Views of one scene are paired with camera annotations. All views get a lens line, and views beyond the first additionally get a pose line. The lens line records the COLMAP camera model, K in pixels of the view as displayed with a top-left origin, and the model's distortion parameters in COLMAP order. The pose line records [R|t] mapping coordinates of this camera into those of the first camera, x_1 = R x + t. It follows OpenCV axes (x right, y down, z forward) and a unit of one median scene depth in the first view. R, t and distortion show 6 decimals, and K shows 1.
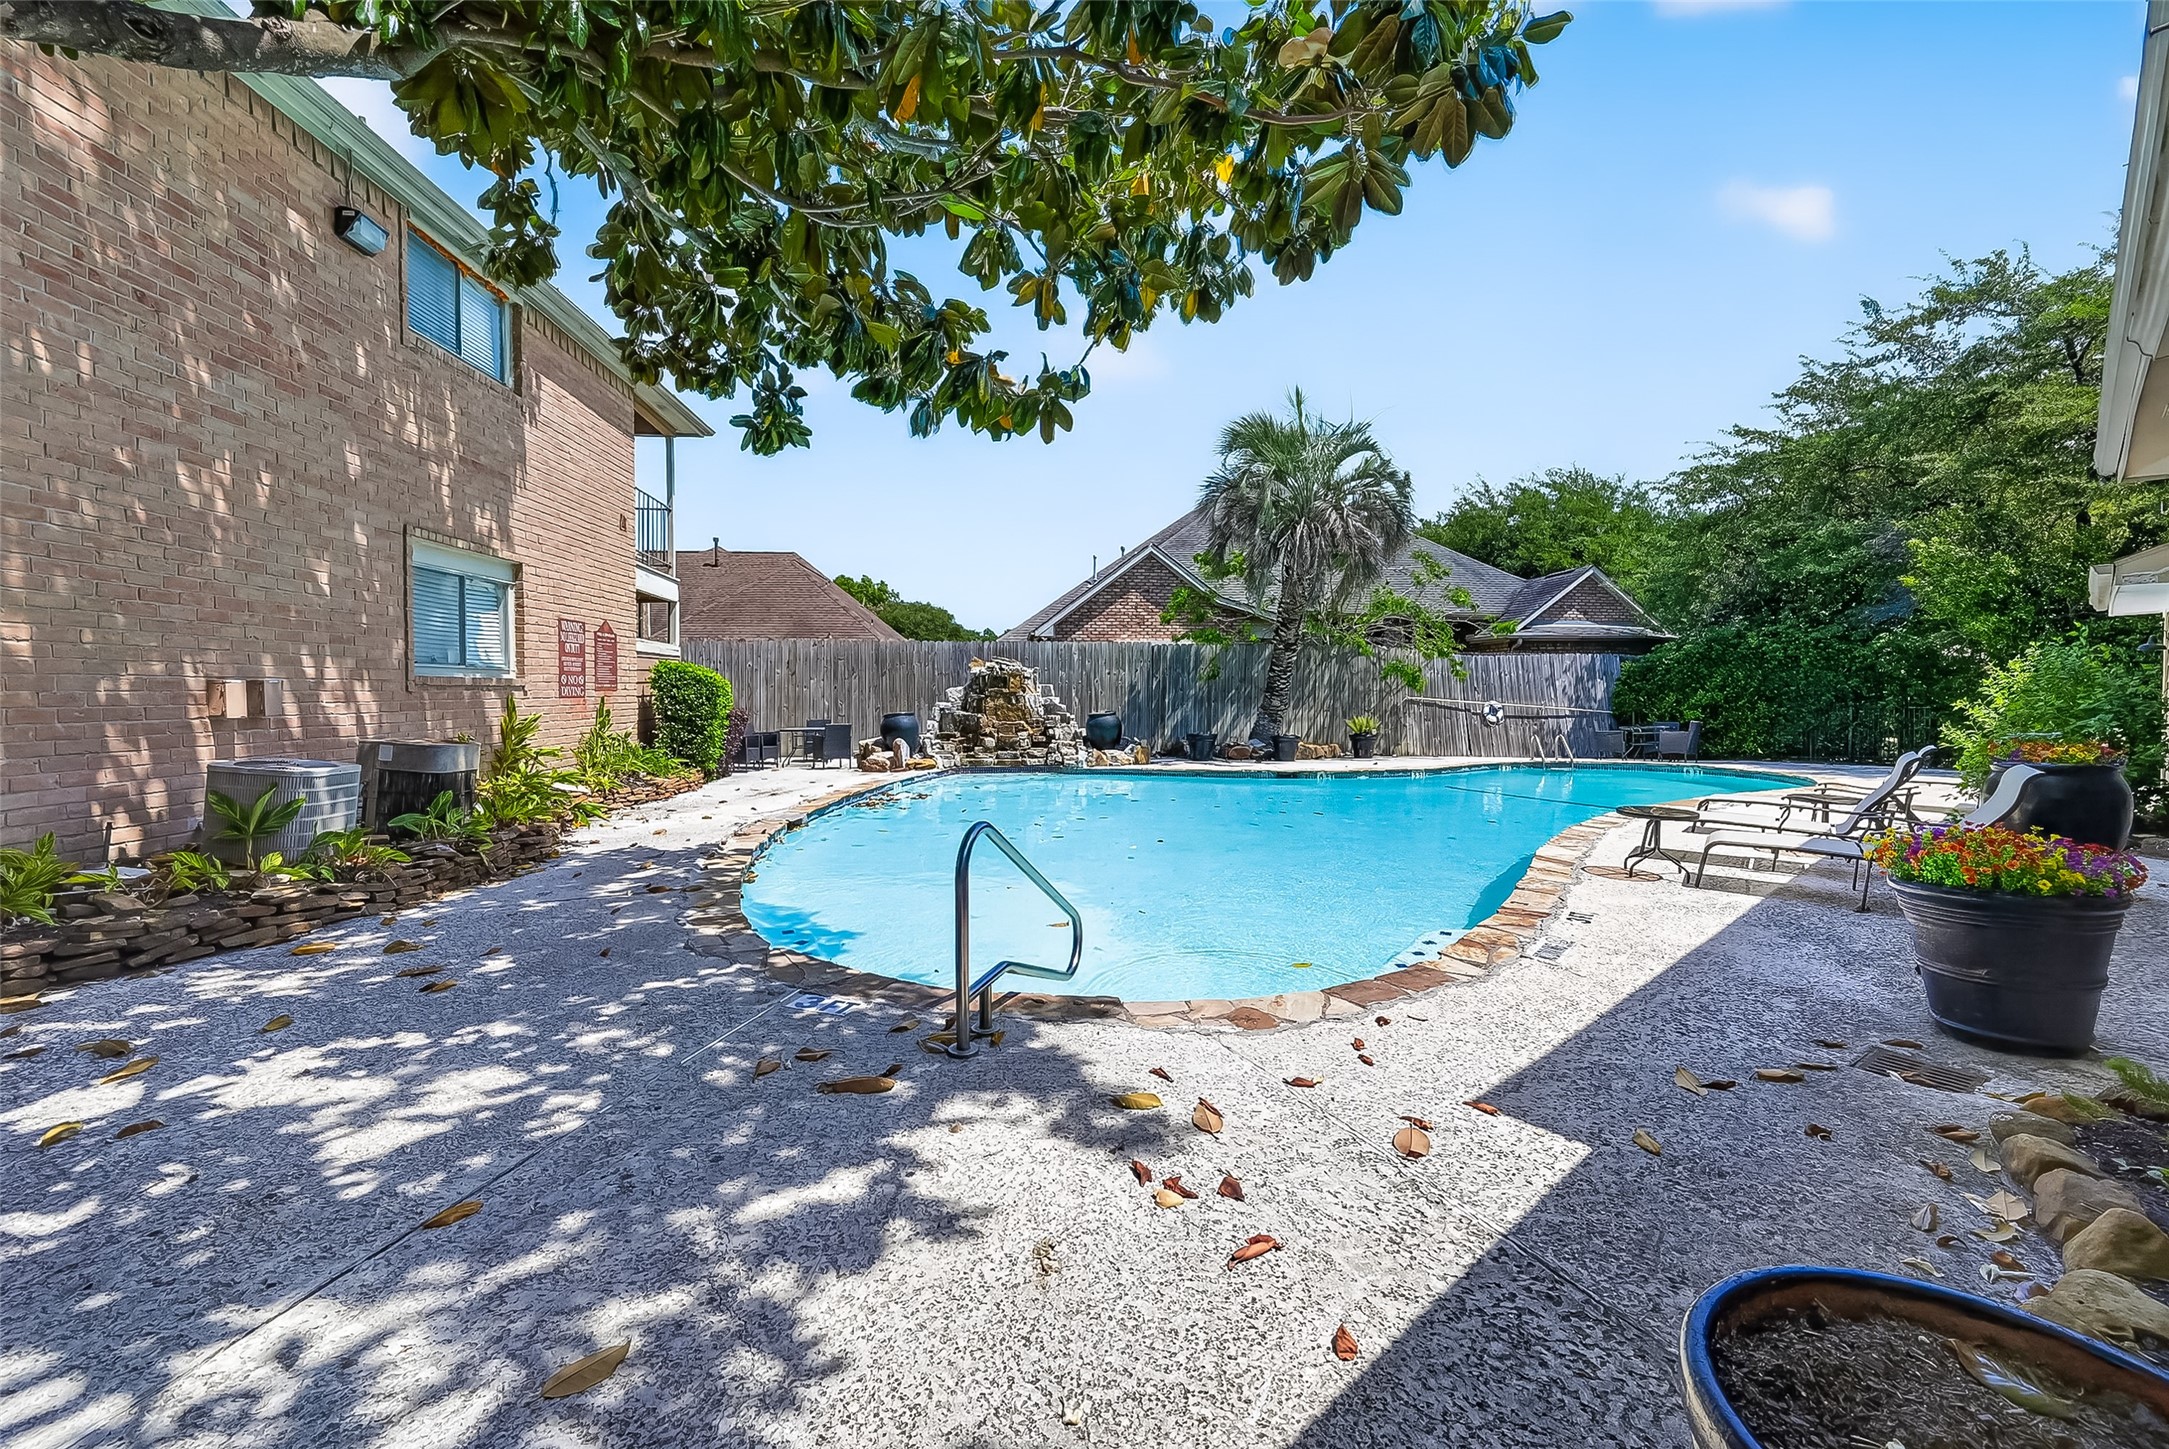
lens RADIAL K [[873.0, 0, 1082.9], [0, 873.0, 714.2], [0, 0, 1]] dist [0.006636, -0.000860]
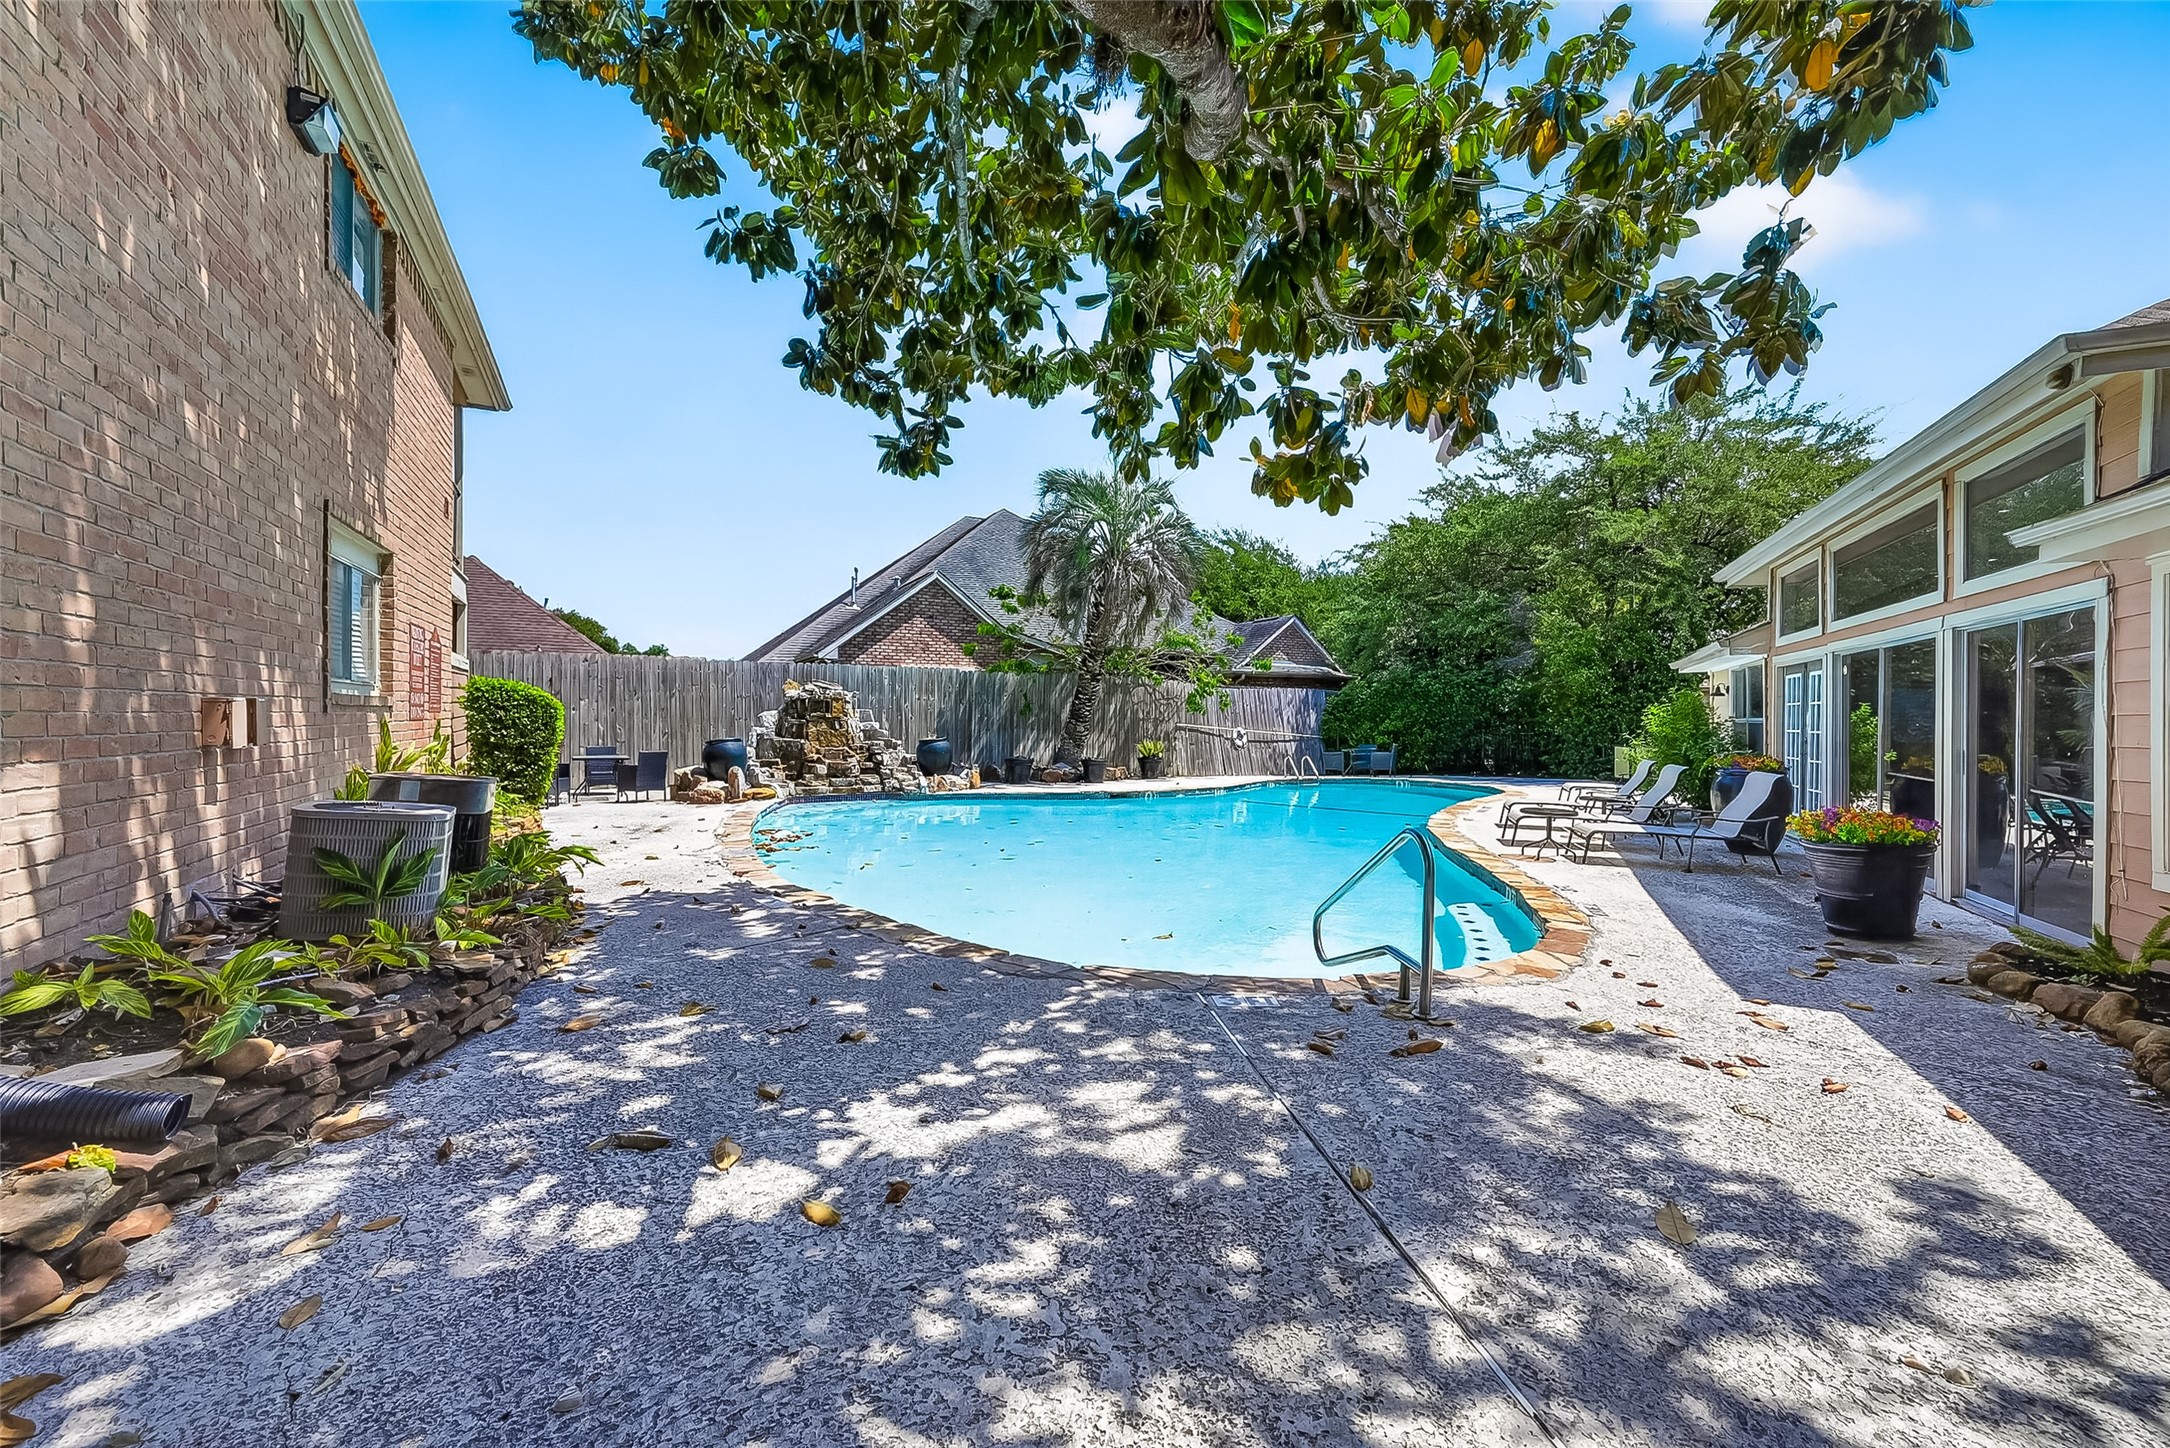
lens RADIAL K [[873.4, 0, 1076.5], [0, 873.4, 729.4], [0, 0, 1]] dist [0.006636, -0.000860]
pose [[0.923286, 0.002845, 0.384104, -0.208055], [0.001326, 0.999943, -0.010593, -0.000888], [-0.384112, 0.010290, 0.923229, 0.010880]]
